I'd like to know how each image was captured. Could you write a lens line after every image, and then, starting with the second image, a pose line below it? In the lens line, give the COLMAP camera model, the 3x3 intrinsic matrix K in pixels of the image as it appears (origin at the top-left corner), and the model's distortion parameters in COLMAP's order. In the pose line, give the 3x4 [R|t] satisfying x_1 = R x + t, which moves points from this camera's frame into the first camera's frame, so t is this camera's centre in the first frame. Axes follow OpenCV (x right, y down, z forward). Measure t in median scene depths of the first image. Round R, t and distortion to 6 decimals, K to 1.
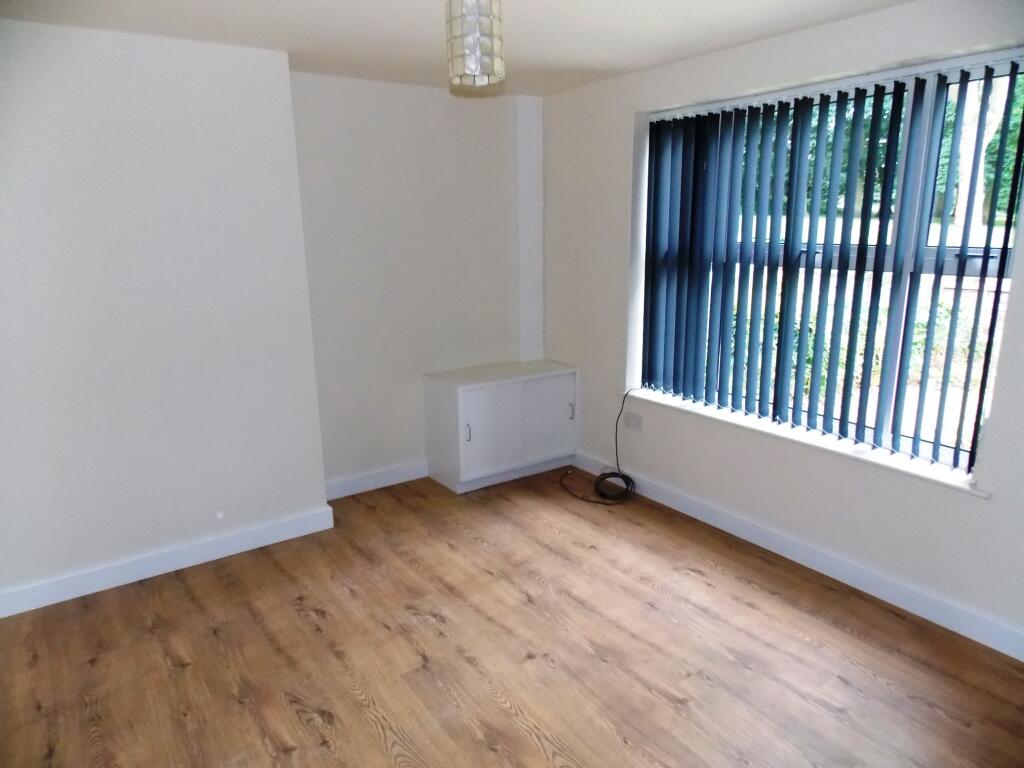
lens RADIAL K [[676.0, 0, 513.3], [0, 676.0, 382.8], [0, 0, 1]] dist [0.002142, -0.000184]
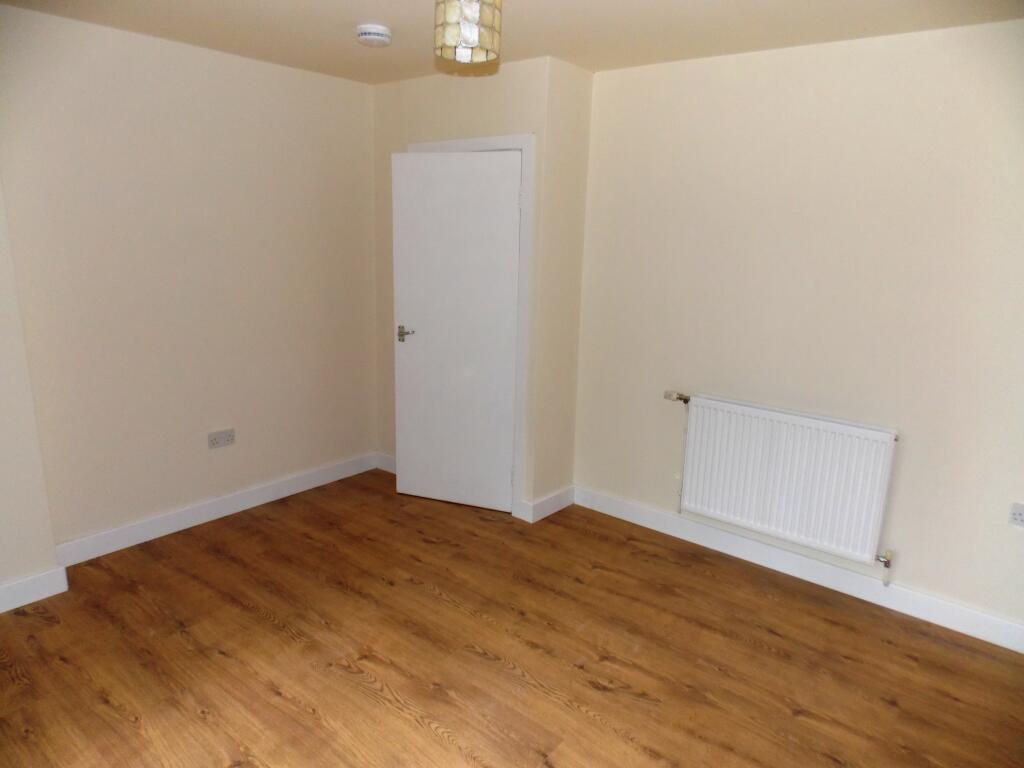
lens RADIAL K [[676.0, 0, 505.7], [0, 676.0, 386.0], [0, 0, 1]] dist [0.002142, -0.000184]
pose [[-0.964126, 0.050079, -0.260677, 0.119673], [-0.075795, 0.889220, 0.451158, -0.394208], [0.254393, 0.454731, -0.853524, 1.642916]]
